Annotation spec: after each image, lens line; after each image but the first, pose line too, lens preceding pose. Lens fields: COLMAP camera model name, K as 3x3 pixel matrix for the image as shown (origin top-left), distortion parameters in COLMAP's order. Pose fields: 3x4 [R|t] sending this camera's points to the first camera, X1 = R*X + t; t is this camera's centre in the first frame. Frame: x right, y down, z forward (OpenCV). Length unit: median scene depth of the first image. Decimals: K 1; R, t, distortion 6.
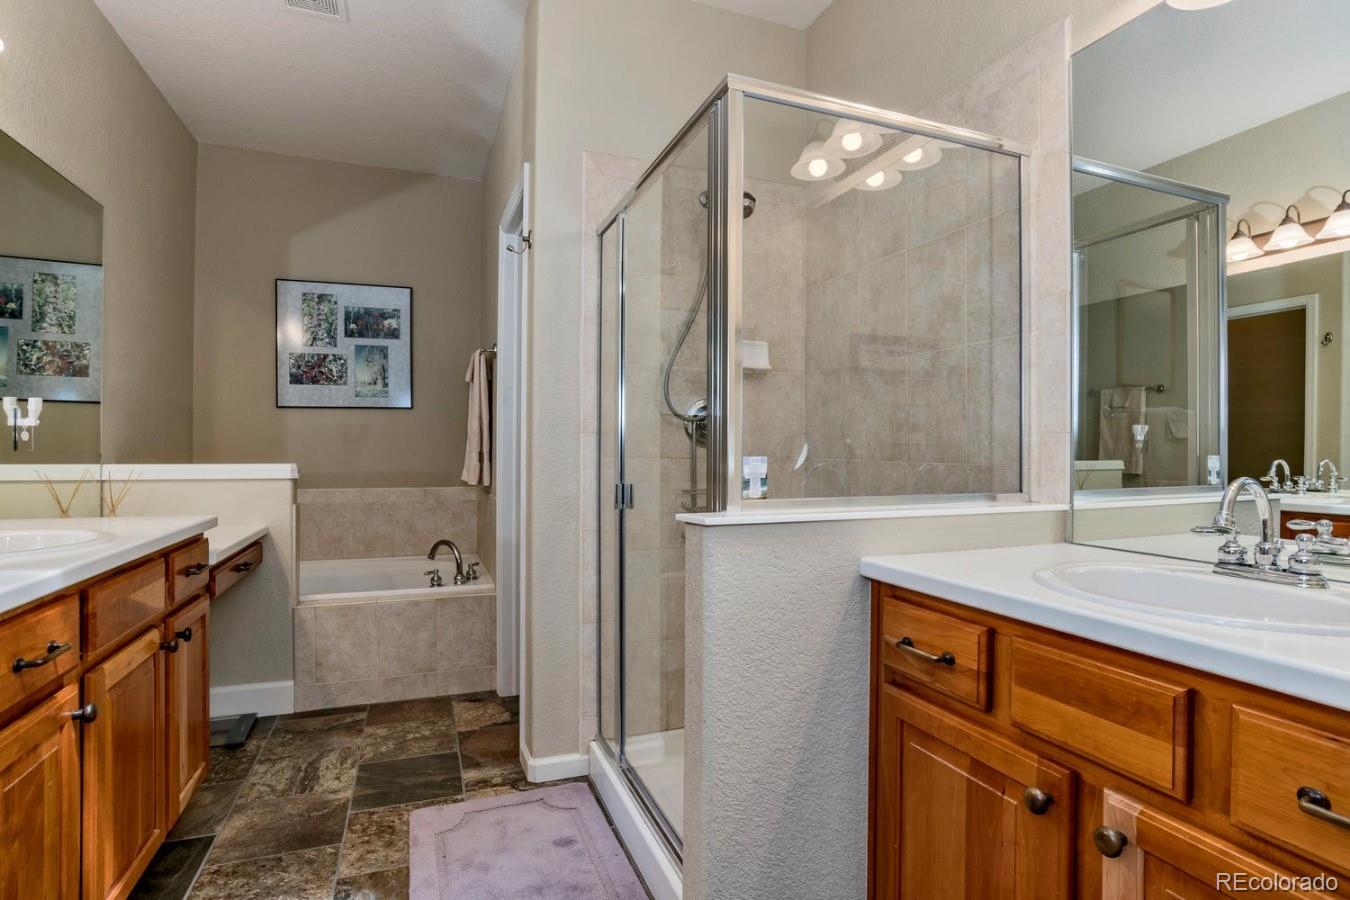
lens RADIAL K [[688.8, 0, 684.2], [0, 688.8, 445.4], [0, 0, 1]] dist [-0.050859, 0.023228]
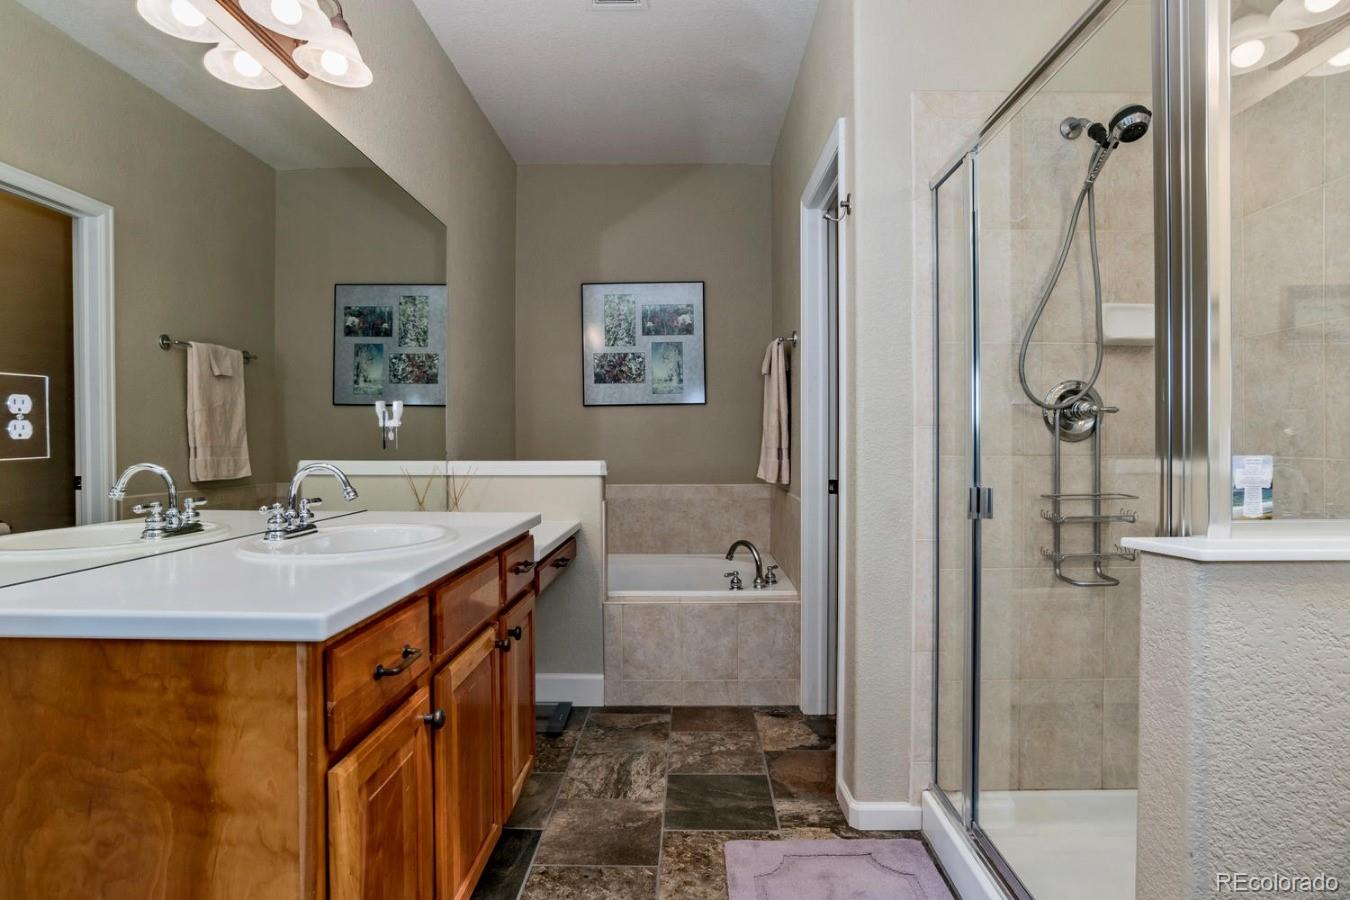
lens RADIAL K [[688.8, 0, 684.2], [0, 688.8, 445.4], [0, 0, 1]] dist [-0.050859, 0.023228]
pose [[0.927605, -0.004651, -0.373534, -0.094047], [0.007284, 0.999958, 0.005637, -0.000647], [0.373491, -0.007950, 0.927600, 0.111664]]
